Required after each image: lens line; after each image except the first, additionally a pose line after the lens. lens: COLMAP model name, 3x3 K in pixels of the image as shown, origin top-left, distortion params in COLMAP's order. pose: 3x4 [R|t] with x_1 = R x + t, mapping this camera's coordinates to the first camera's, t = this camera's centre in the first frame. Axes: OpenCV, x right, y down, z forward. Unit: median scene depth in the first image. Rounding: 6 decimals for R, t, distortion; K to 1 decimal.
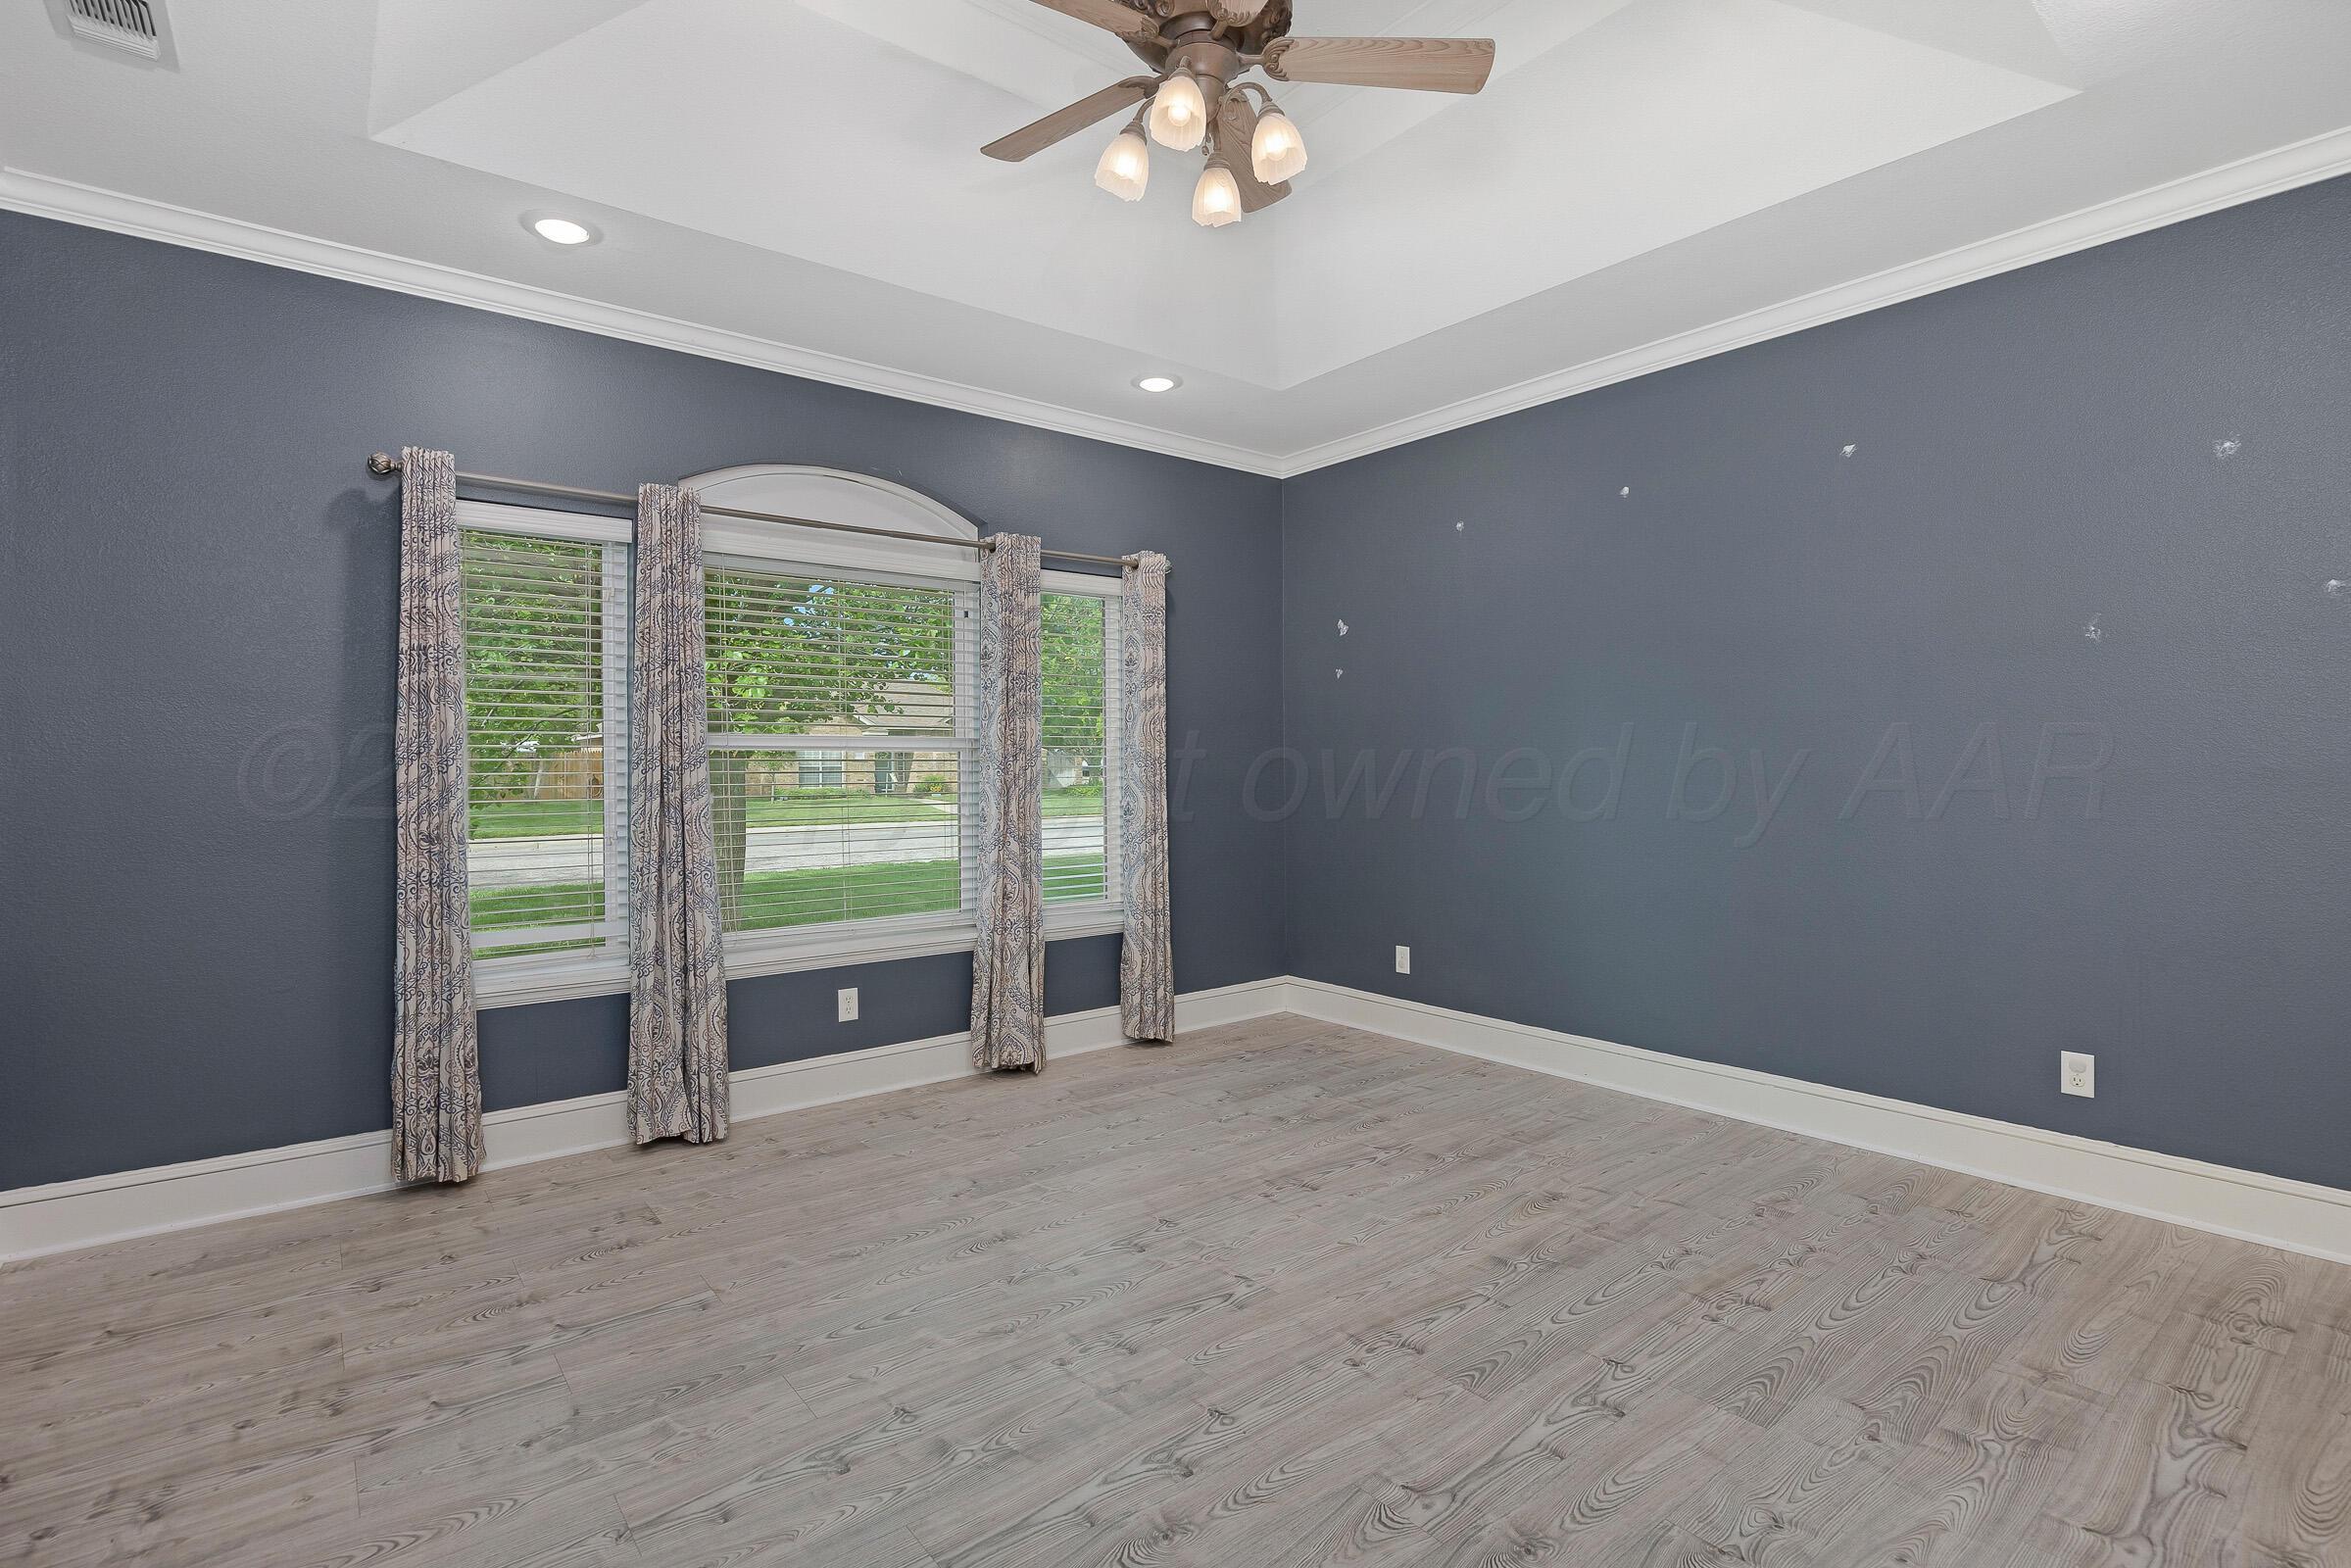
lens RADIAL K [[1124.8, 0, 1175.6], [0, 1124.8, 770.9], [0, 0, 1]] dist [-0.010833, 0.001206]
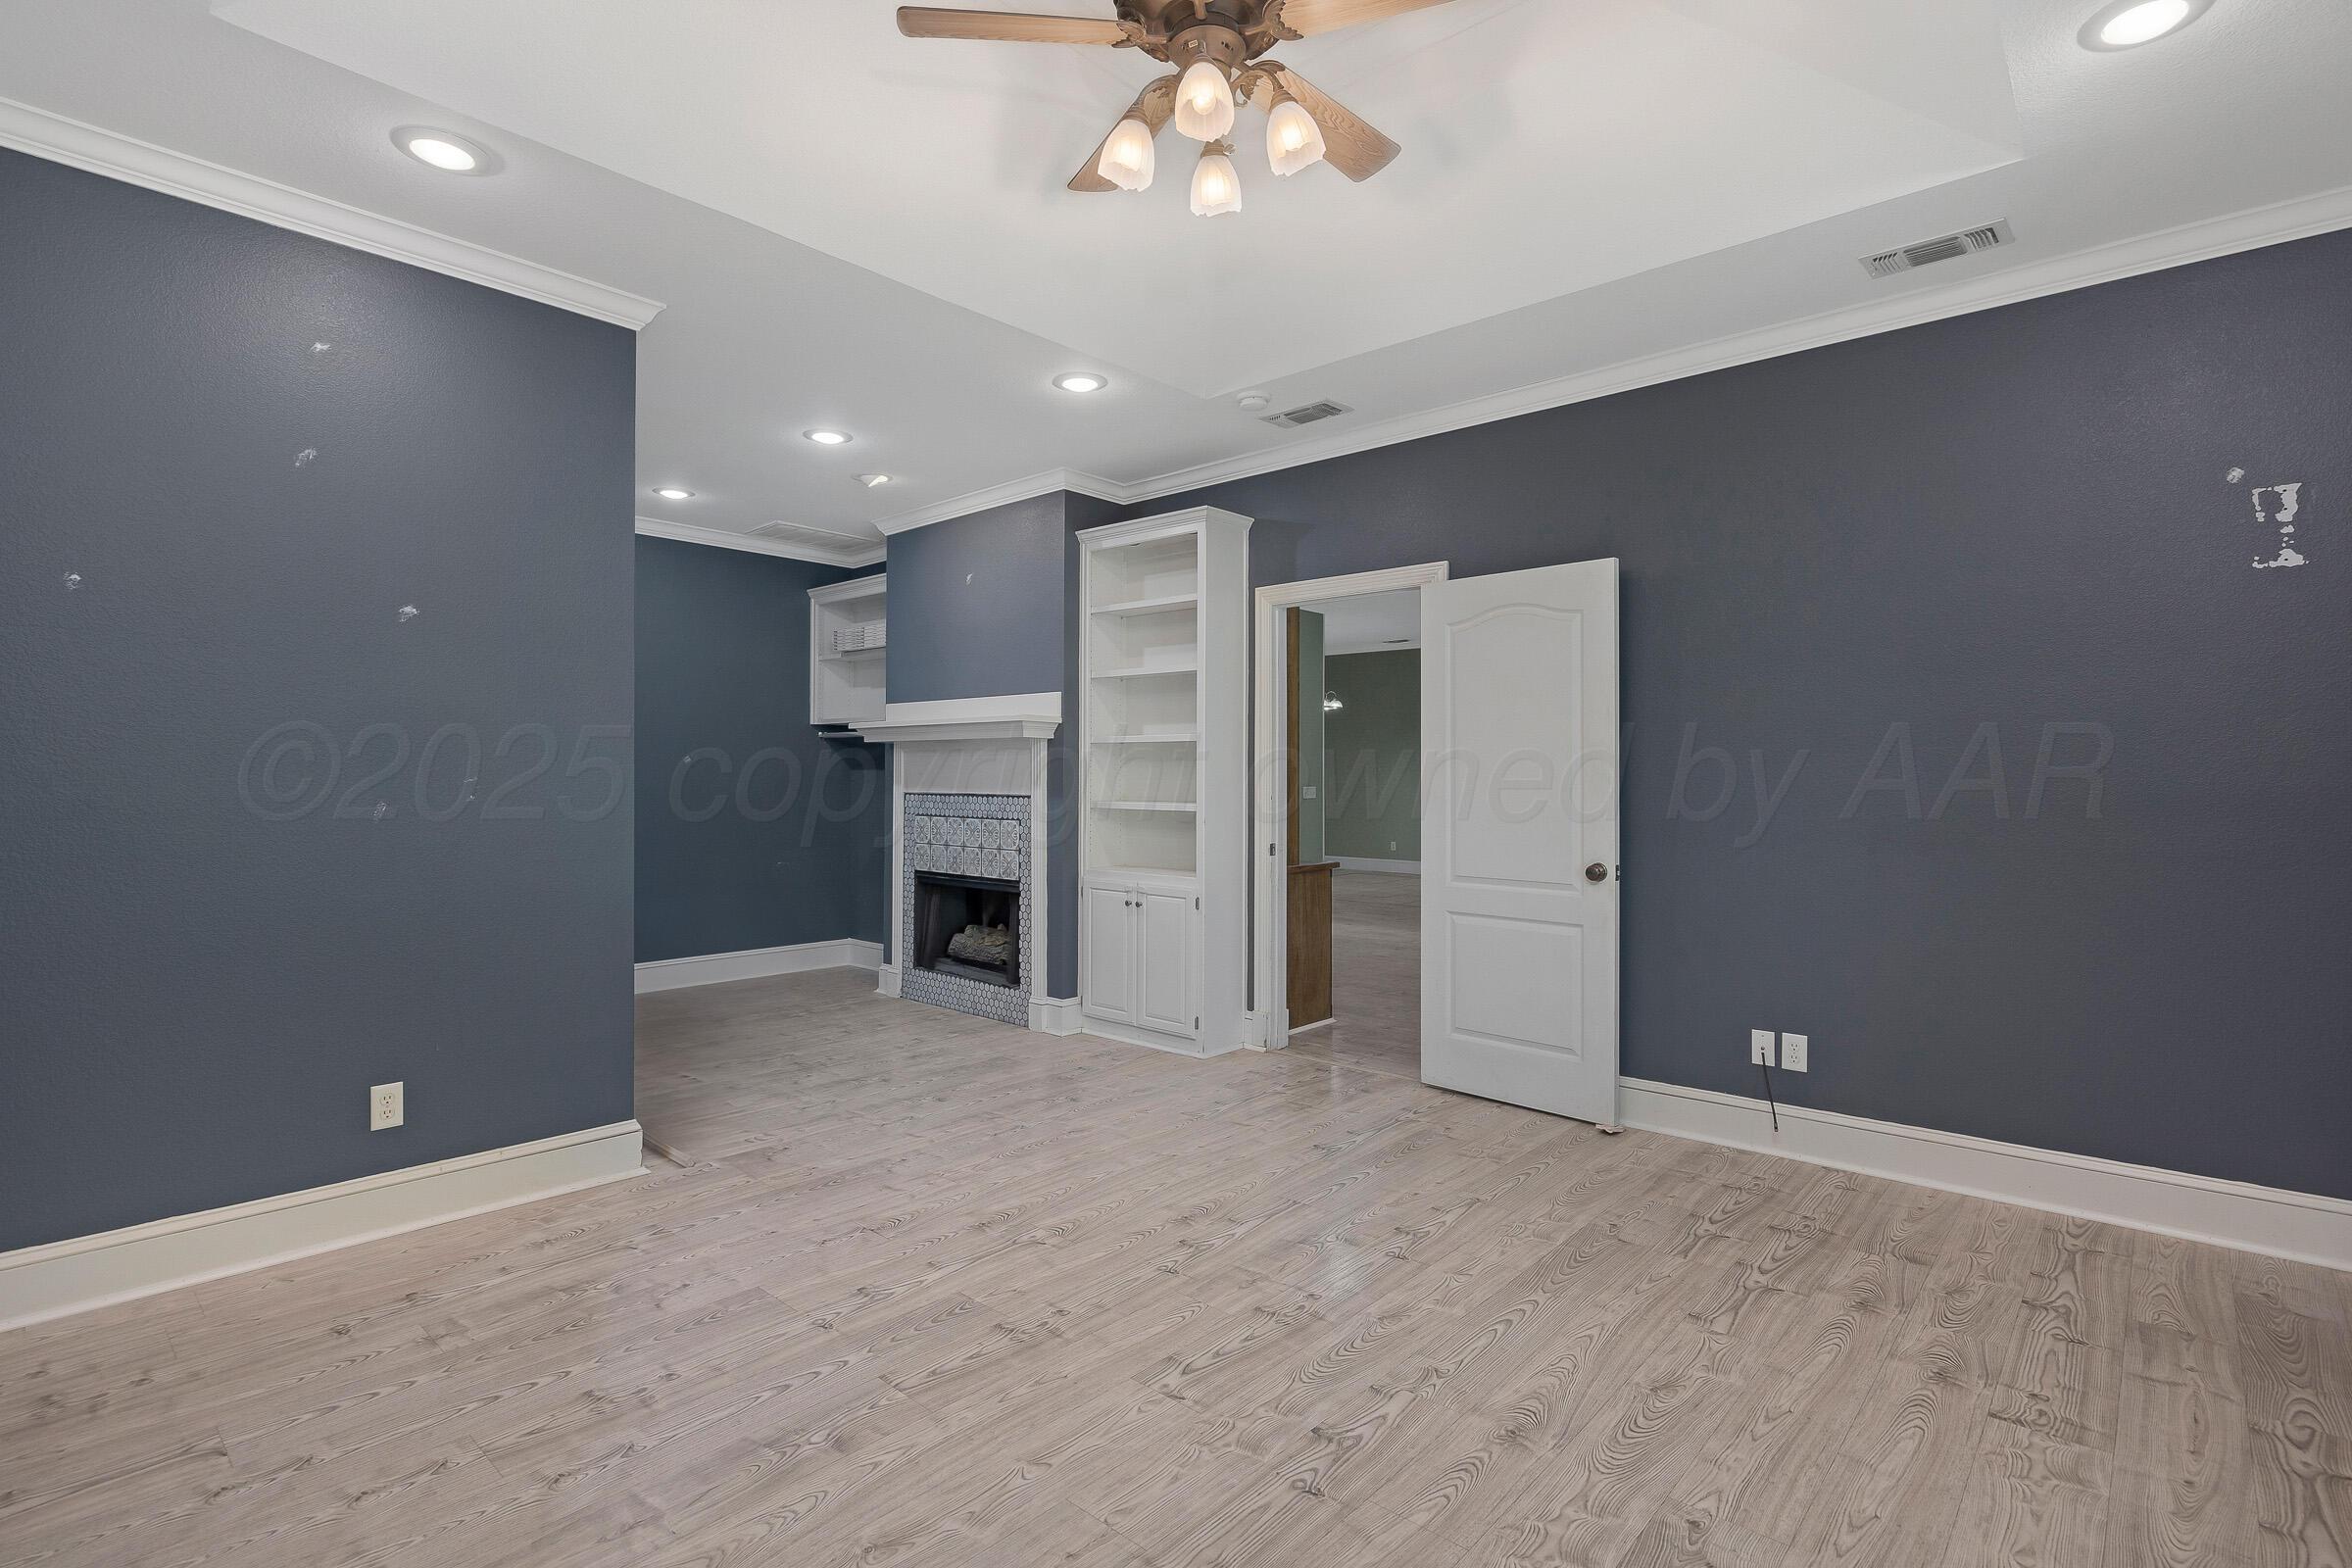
lens RADIAL K [[1125.3, 0, 1175.4], [0, 1125.3, 784.0], [0, 0, 1]] dist [-0.010833, 0.001206]
pose [[-0.987376, 0.005599, -0.158297, 0.216944], [0.004409, 0.999959, 0.007864, -0.013160], [0.158334, 0.007066, -0.987360, 2.087652]]
